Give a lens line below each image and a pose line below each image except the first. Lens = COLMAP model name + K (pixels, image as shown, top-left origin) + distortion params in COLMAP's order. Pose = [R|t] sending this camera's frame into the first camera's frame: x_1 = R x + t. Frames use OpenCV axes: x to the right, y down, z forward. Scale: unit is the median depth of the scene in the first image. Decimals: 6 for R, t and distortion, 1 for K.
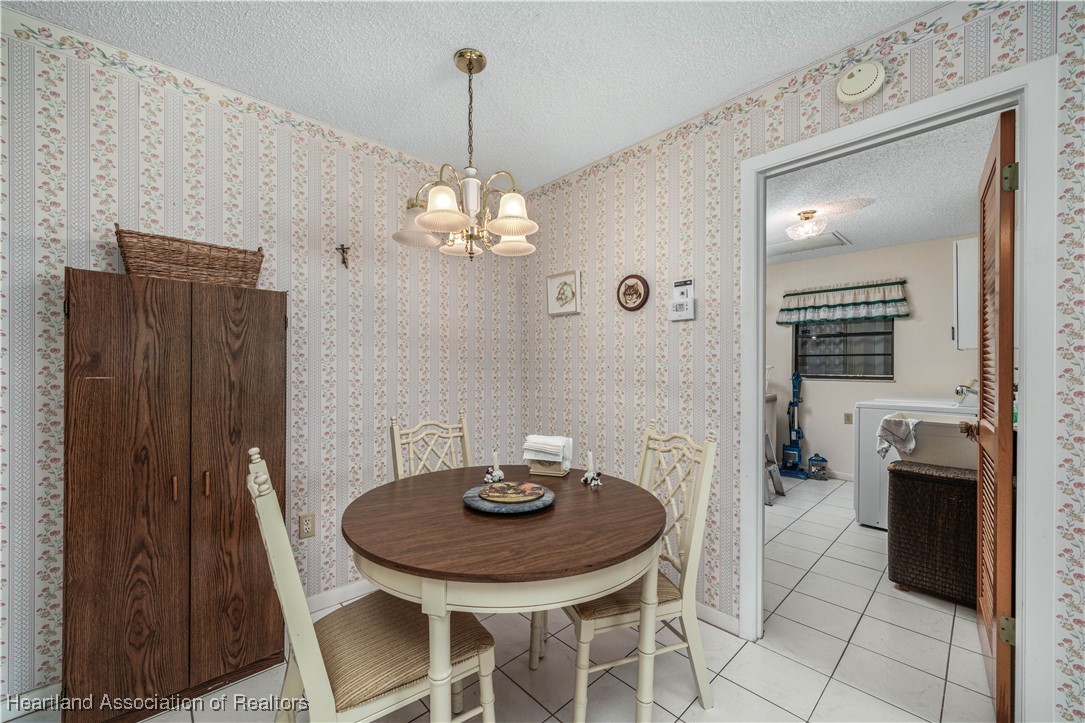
lens RADIAL K [[422.4, 0, 540.6], [0, 422.4, 366.2], [0, 0, 1]] dist [-0.000400, -0.000307]
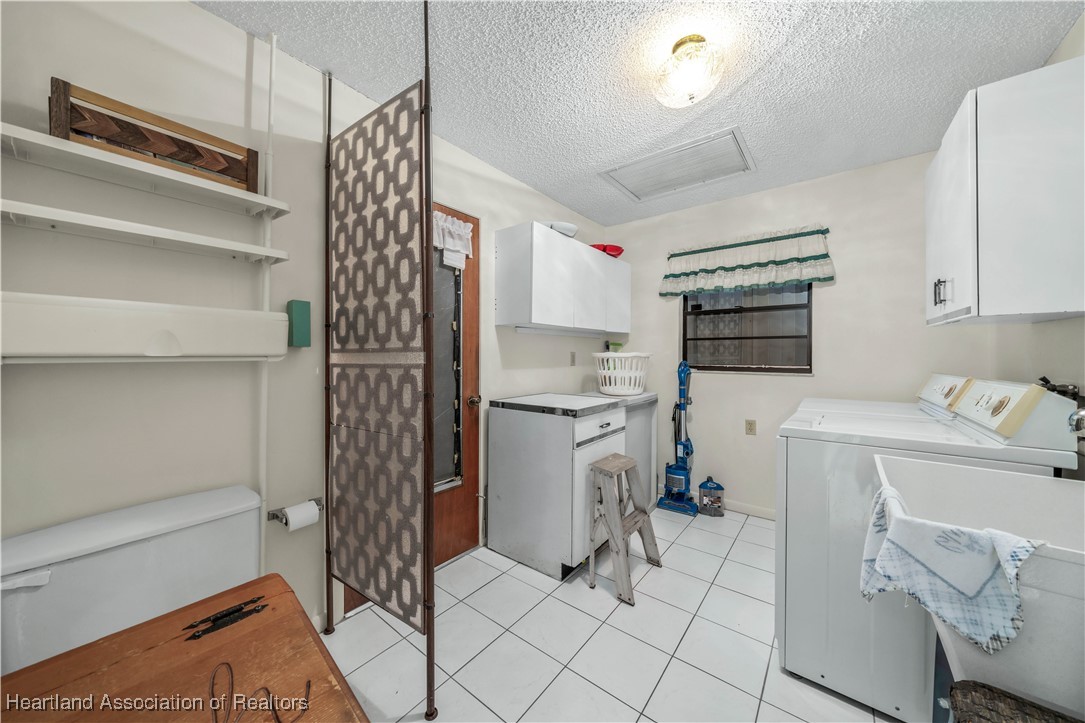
lens RADIAL K [[372.8, 0, 543.8], [0, 372.8, 355.1], [0, 0, 1]] dist [-0.006015, -0.000031]
pose [[0.987966, -0.002874, 0.154644, 0.283895], [0.002222, 0.999988, 0.004389, -0.000752], [-0.154655, -0.003992, 0.987961, 0.428708]]
